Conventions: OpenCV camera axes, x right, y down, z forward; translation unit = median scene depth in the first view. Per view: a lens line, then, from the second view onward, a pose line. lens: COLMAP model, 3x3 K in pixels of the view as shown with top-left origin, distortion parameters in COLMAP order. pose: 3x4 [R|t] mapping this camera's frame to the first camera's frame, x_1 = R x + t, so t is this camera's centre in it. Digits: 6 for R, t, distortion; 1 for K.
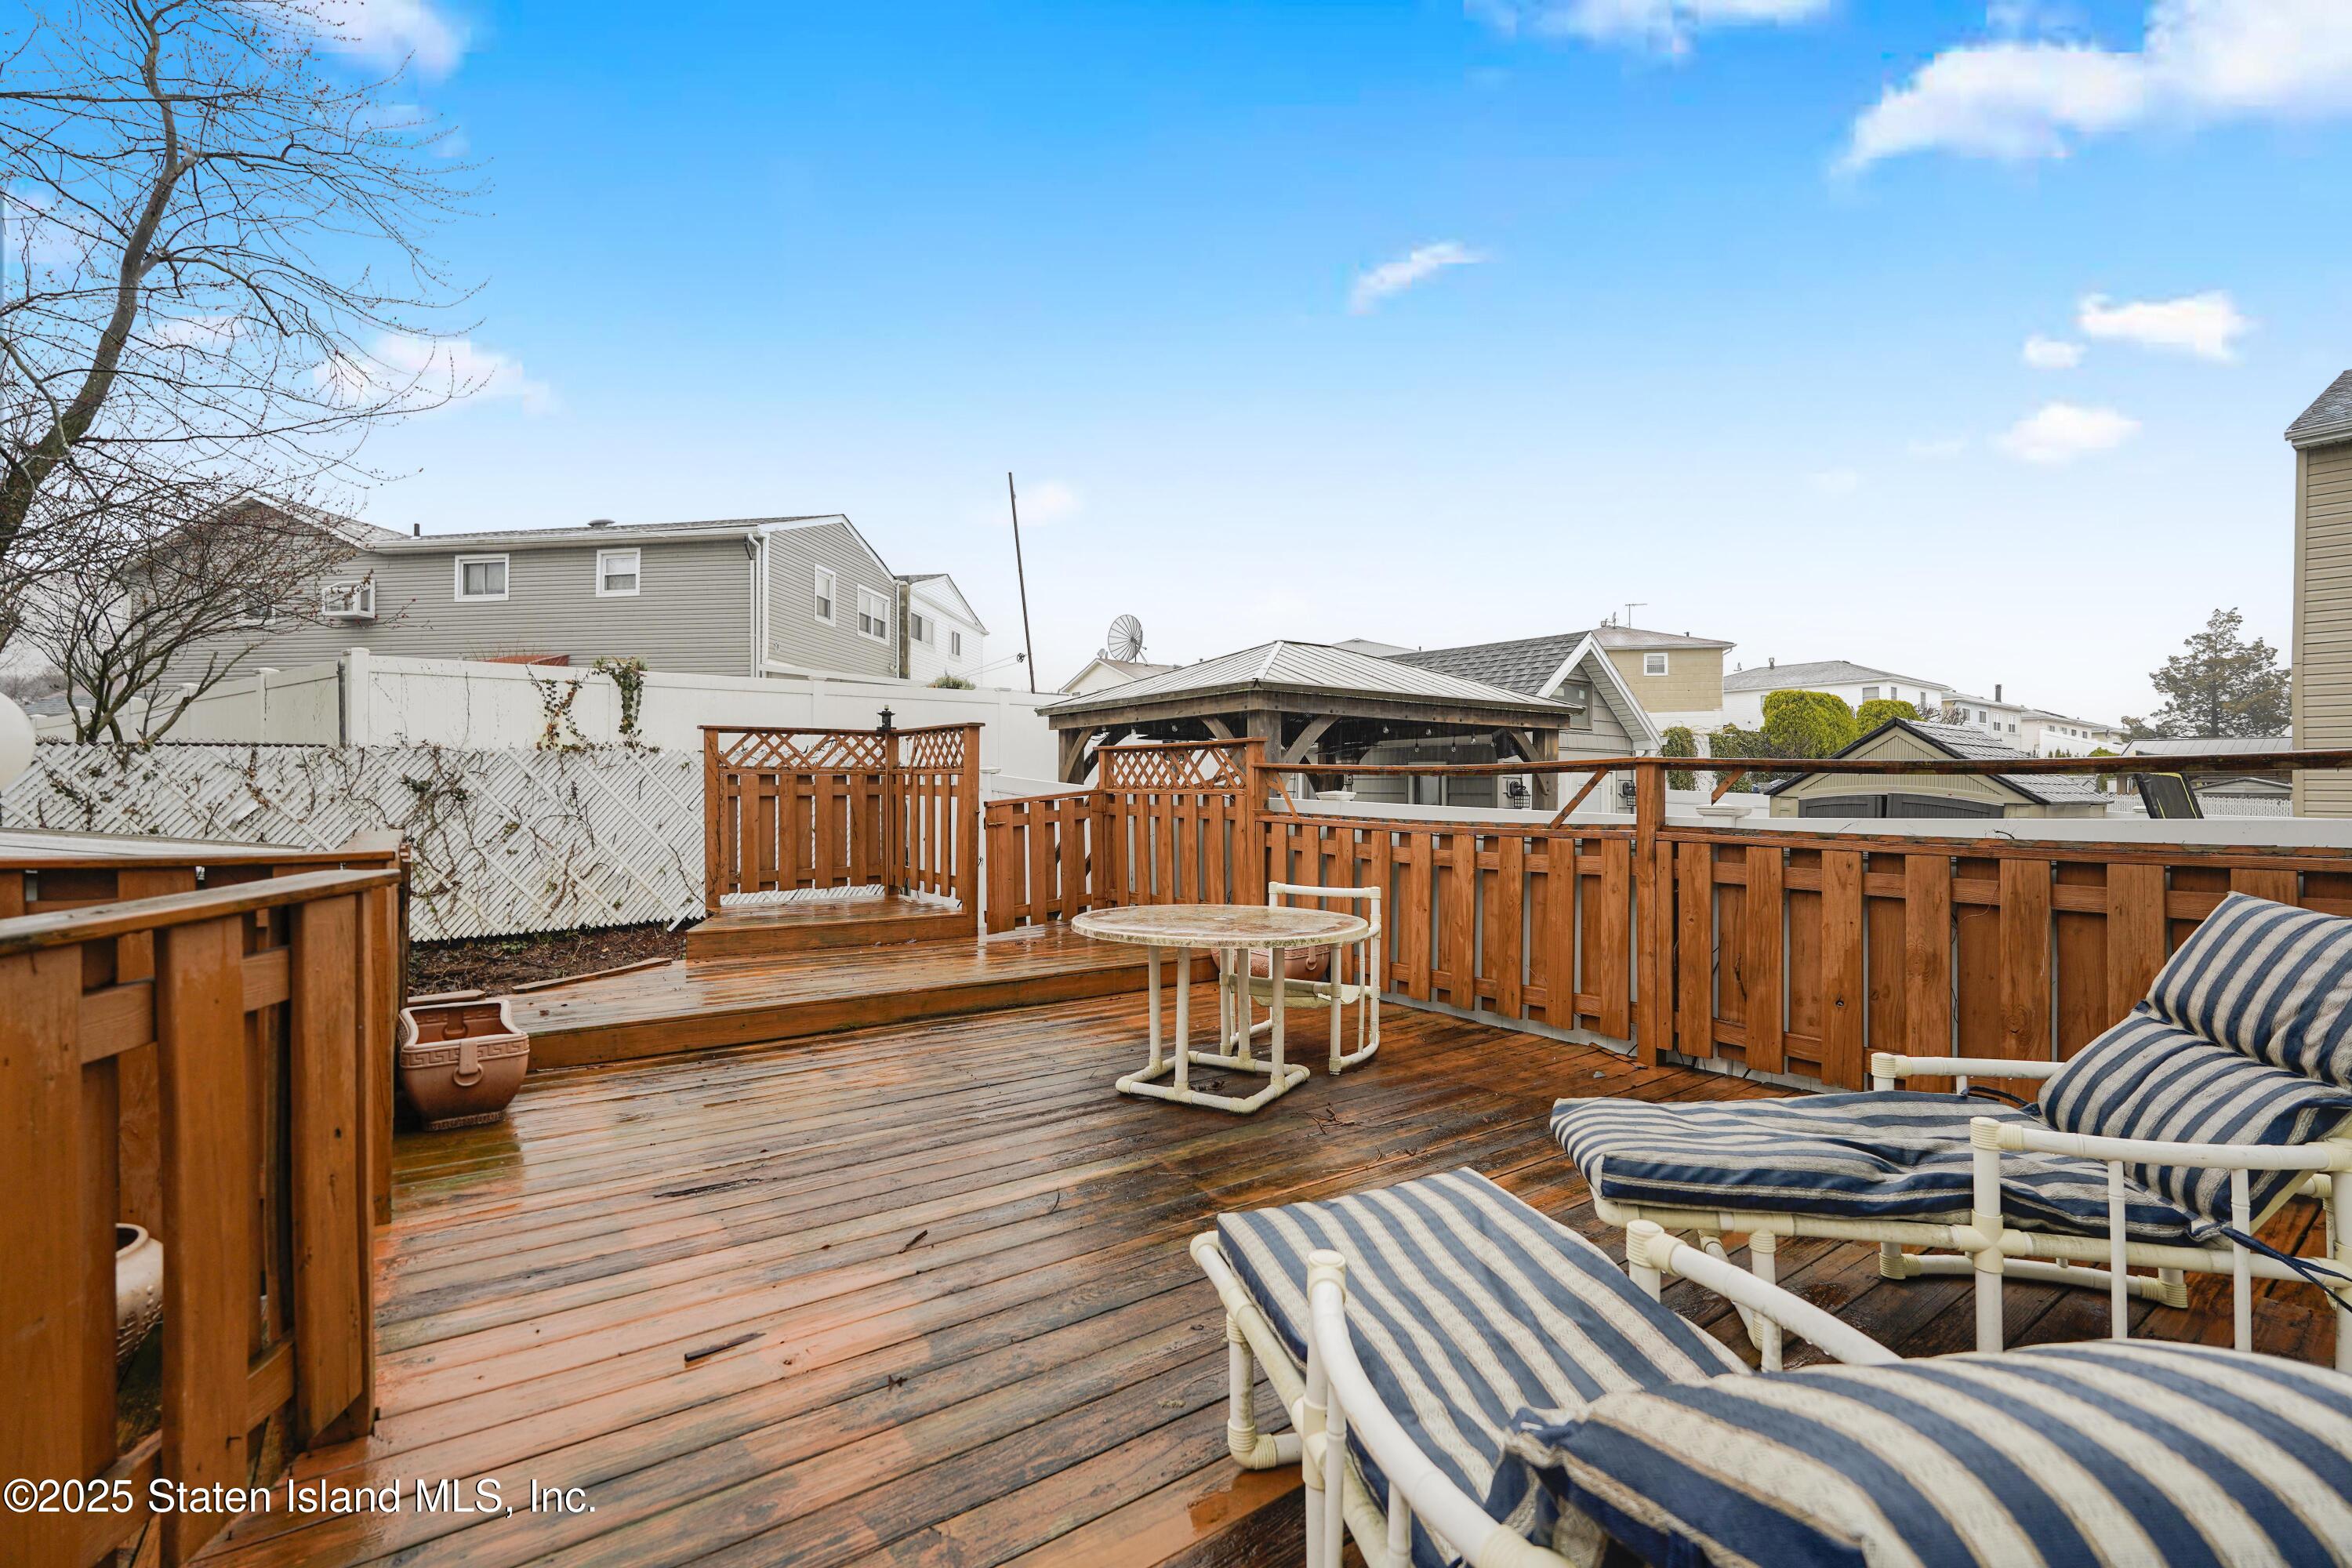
lens RADIAL K [[1038.1, 0, 1177.0], [0, 1038.1, 792.0], [0, 0, 1]] dist [-0.007538, 0.000478]
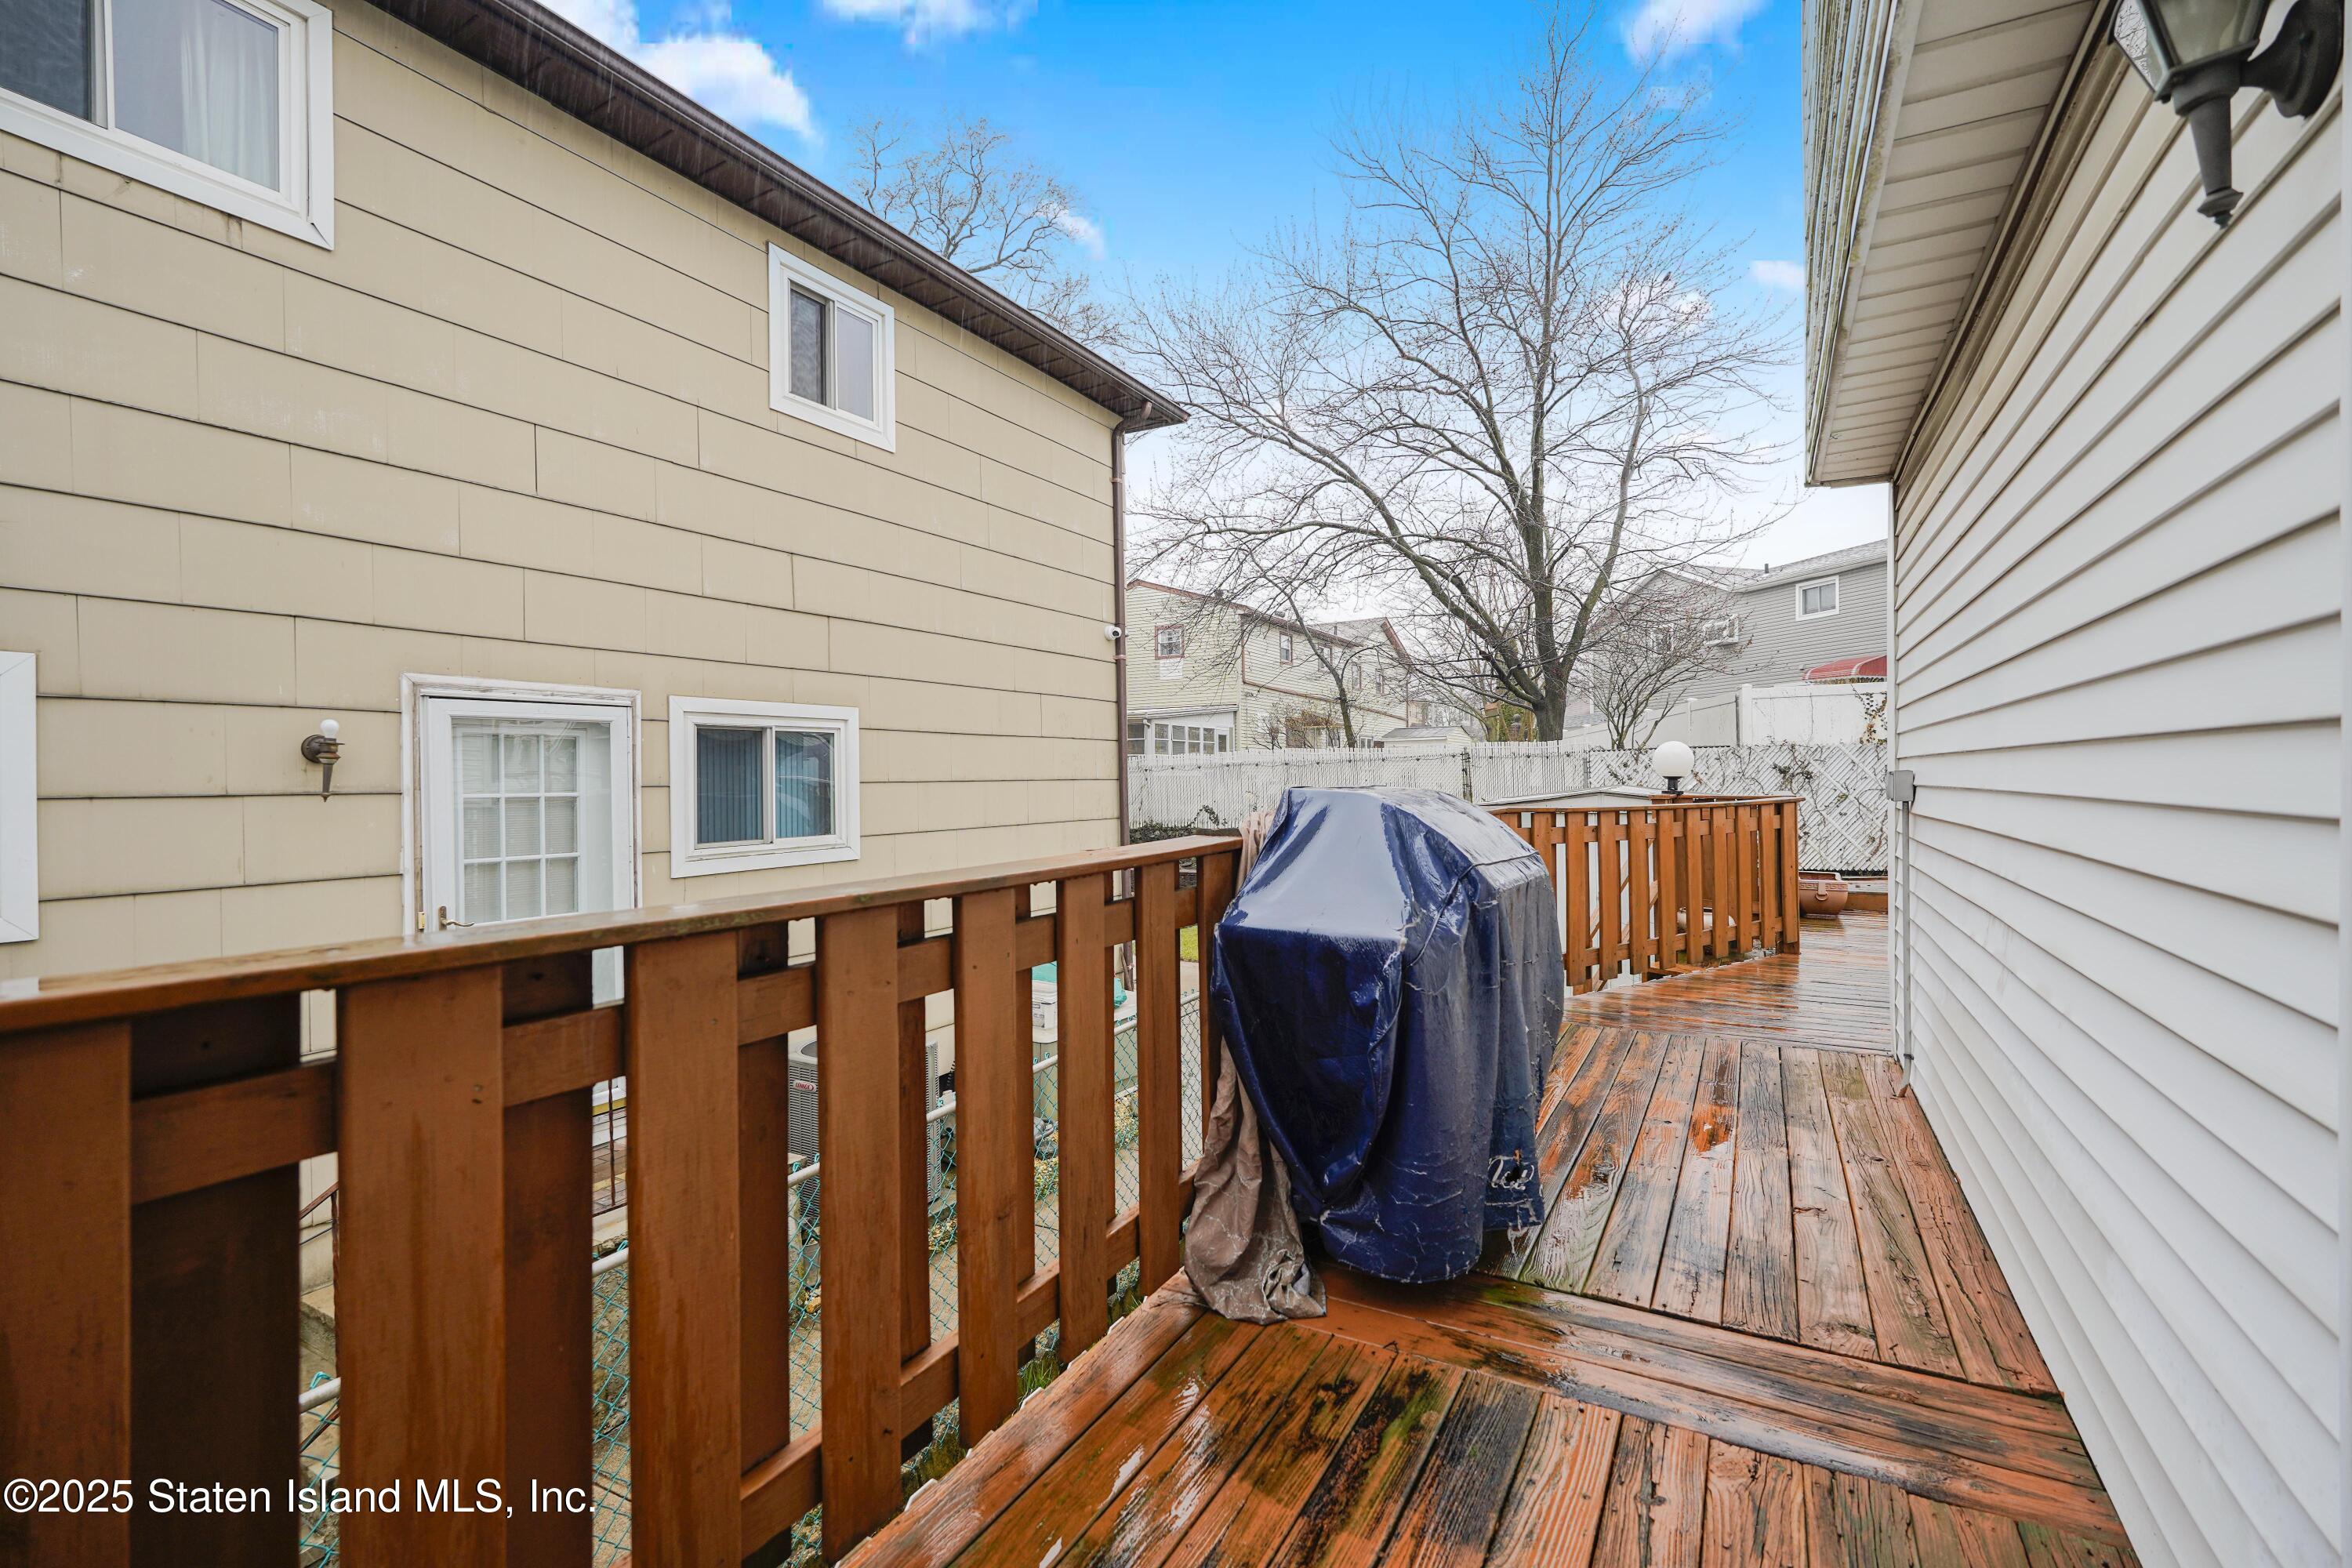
lens RADIAL K [[1038.1, 0, 1181.0], [0, 1038.1, 783.4], [0, 0, 1]] dist [-0.007538, 0.000478]
pose [[0.416173, -0.003255, -0.909279, 0.303066], [0.010926, 0.999939, 0.001421, 0.002575], [0.909220, -0.010526, 0.416184, -0.466148]]
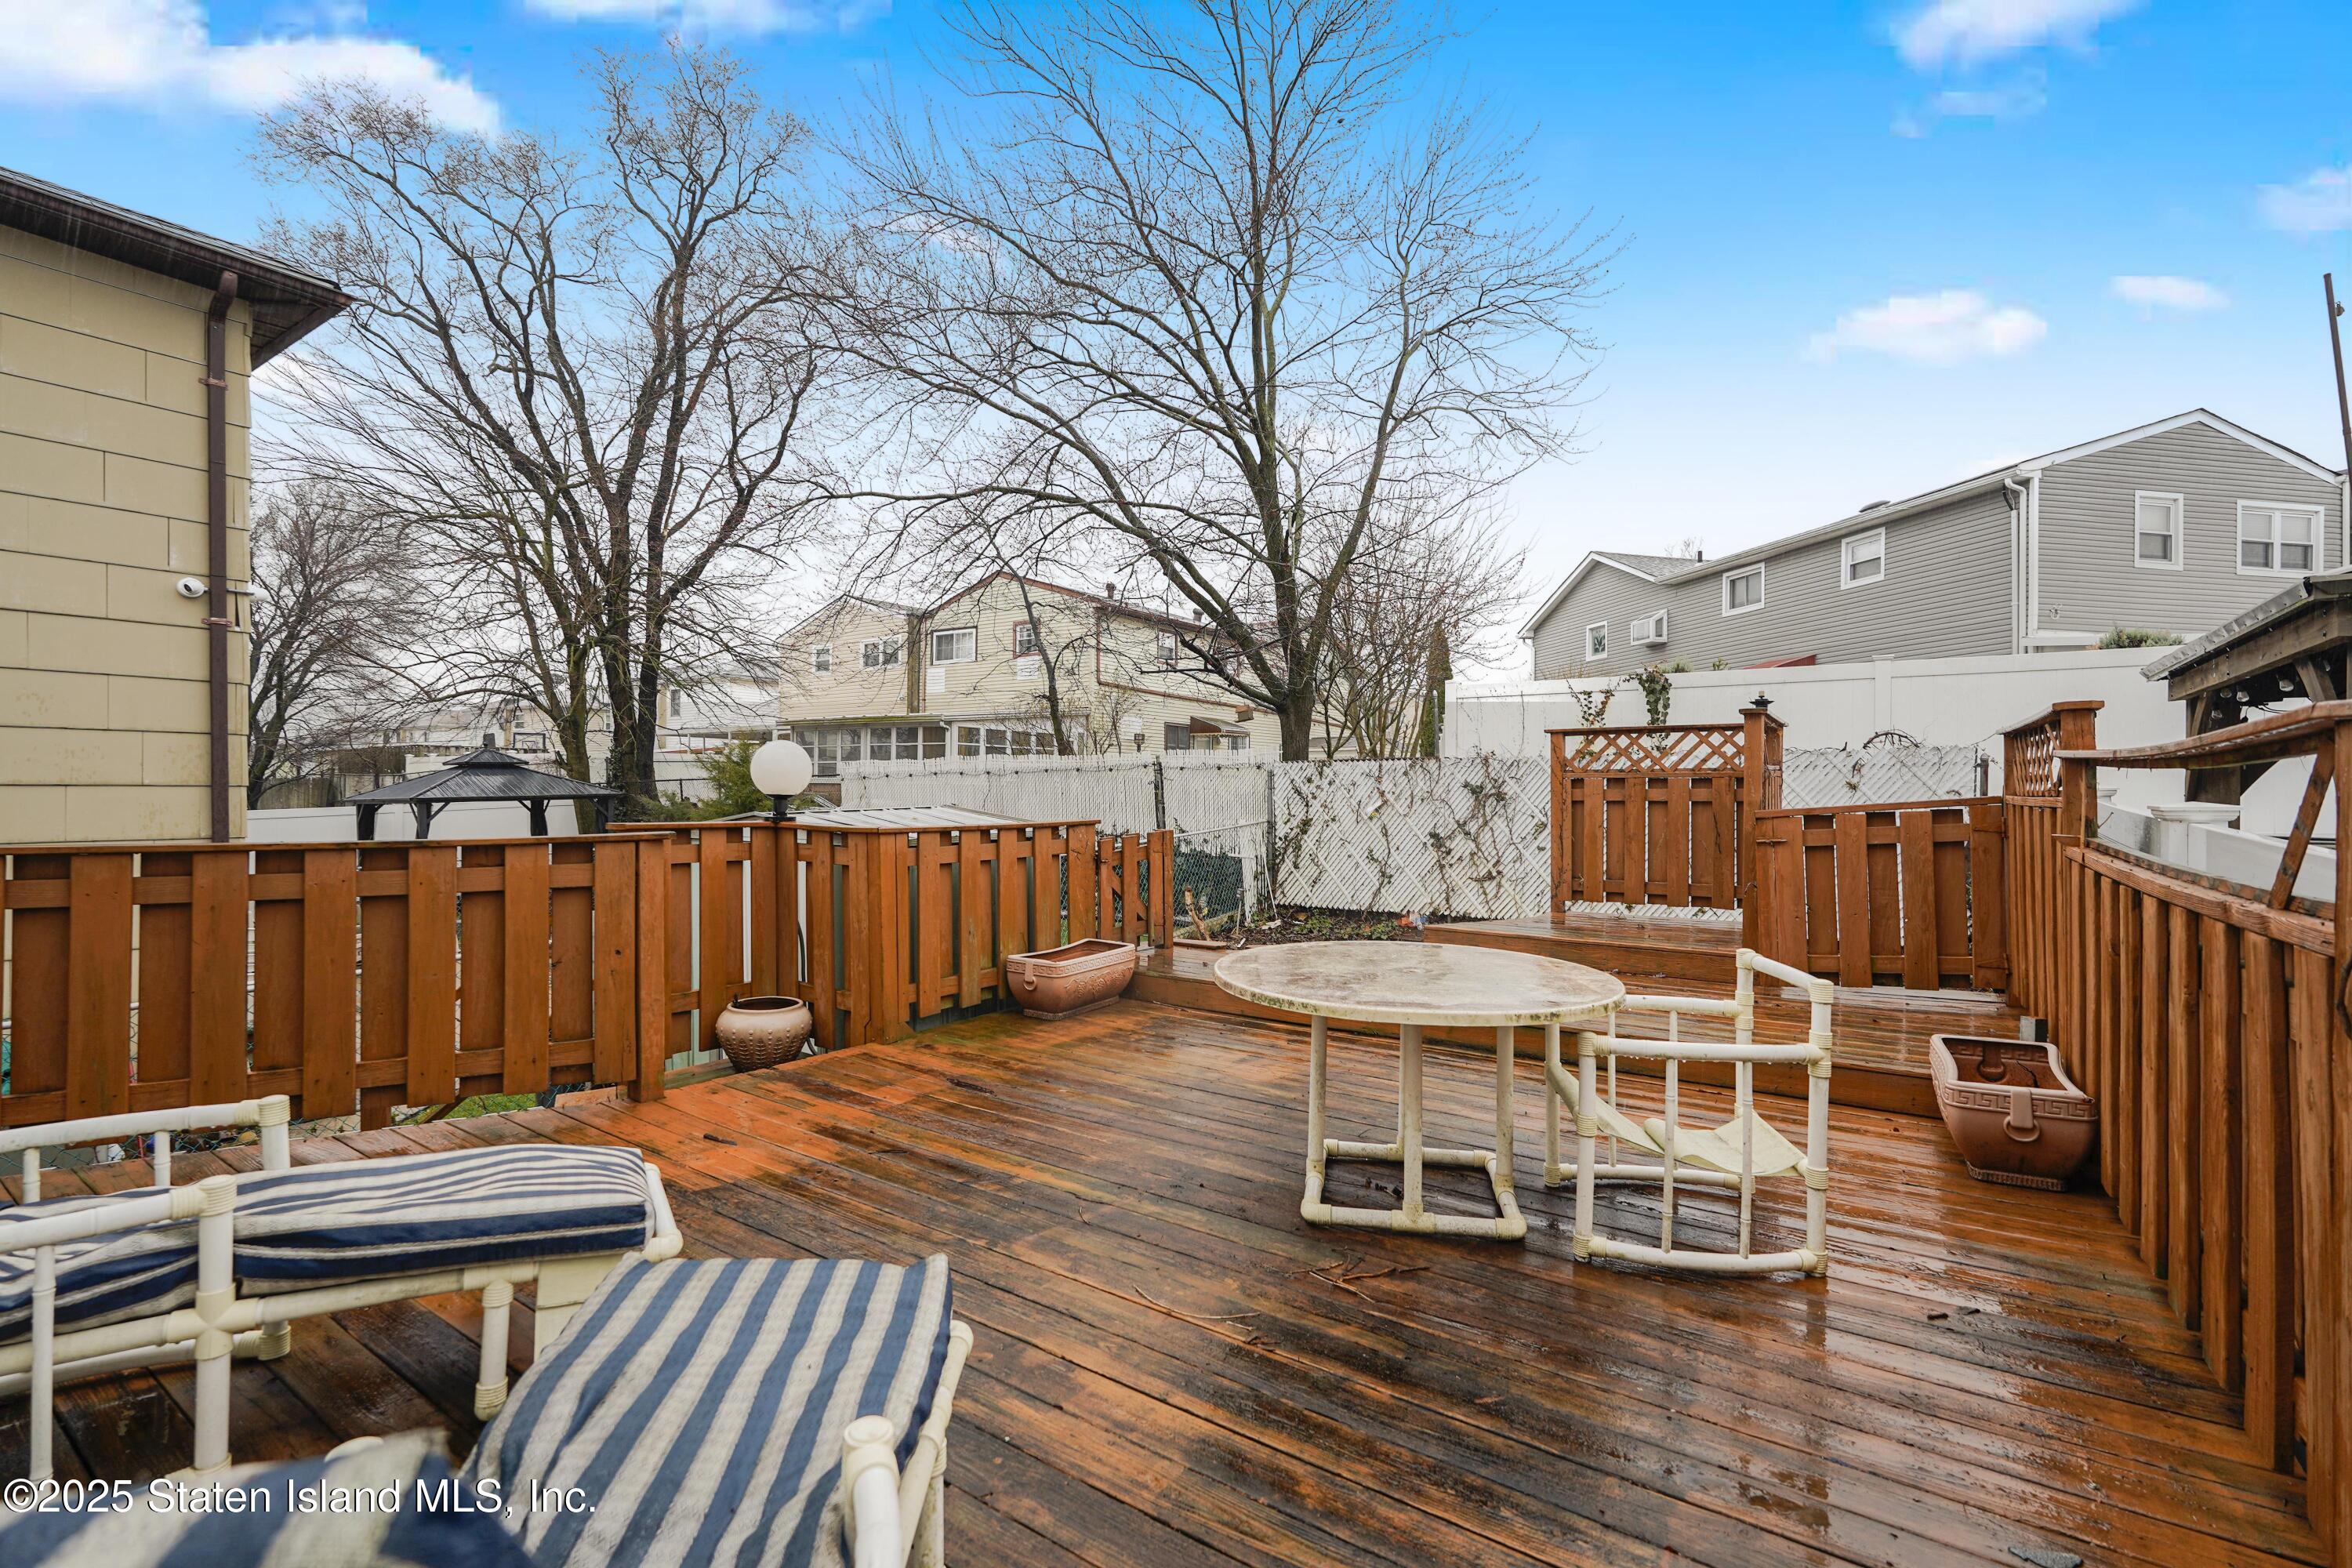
lens RADIAL K [[1038.1, 0, 1167.4], [0, 1038.1, 793.2], [0, 0, 1]] dist [-0.007538, 0.000478]
pose [[0.332879, 0.005777, -0.942952, 0.290300], [-0.007537, 0.999966, 0.003466, -0.002816], [0.942939, 0.005953, 0.332912, 0.250083]]
